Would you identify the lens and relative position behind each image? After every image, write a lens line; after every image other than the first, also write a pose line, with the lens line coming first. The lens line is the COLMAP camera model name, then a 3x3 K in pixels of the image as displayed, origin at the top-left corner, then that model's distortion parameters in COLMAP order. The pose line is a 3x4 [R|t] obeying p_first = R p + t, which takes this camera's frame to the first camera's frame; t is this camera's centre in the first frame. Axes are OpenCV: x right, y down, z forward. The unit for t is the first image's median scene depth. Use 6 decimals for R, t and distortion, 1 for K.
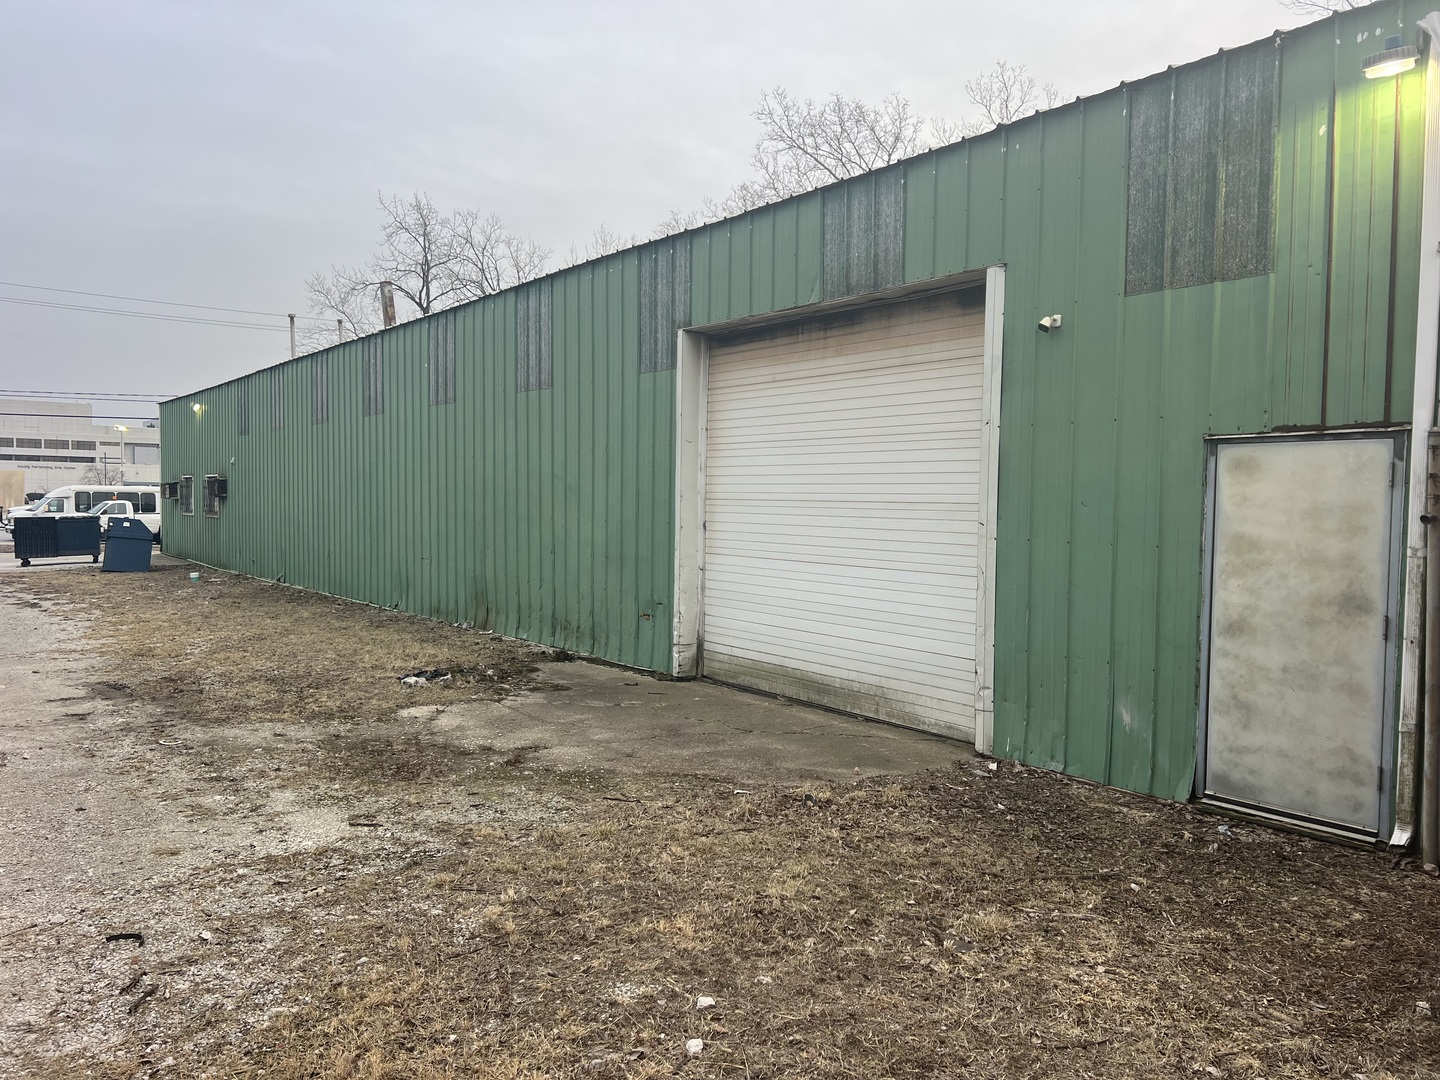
lens RADIAL K [[1078.9, 0, 719.1], [0, 1078.9, 542.0], [0, 0, 1]] dist [0.075847, -0.089325]
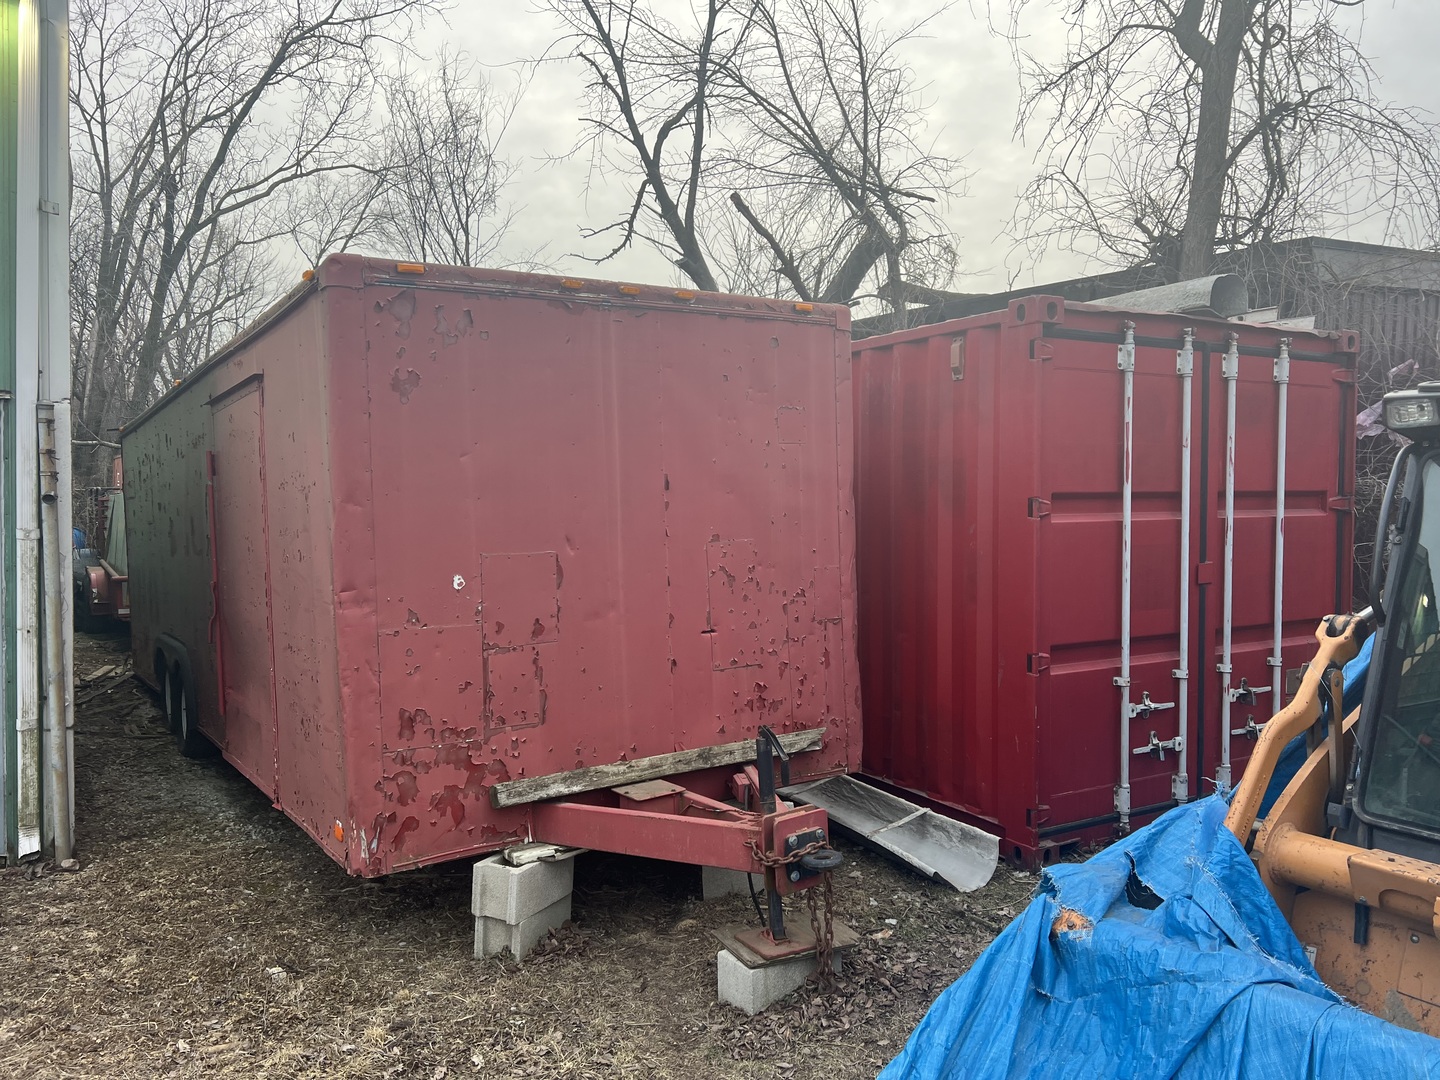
lens RADIAL K [[1078.9, 0, 718.8], [0, 1078.9, 539.9], [0, 0, 1]] dist [0.075847, -0.089325]
pose [[0.115658, -0.062627, 0.991313, -0.210817], [0.038768, 0.997535, 0.058497, -0.017192], [-0.992532, 0.031665, 0.117801, 0.313894]]
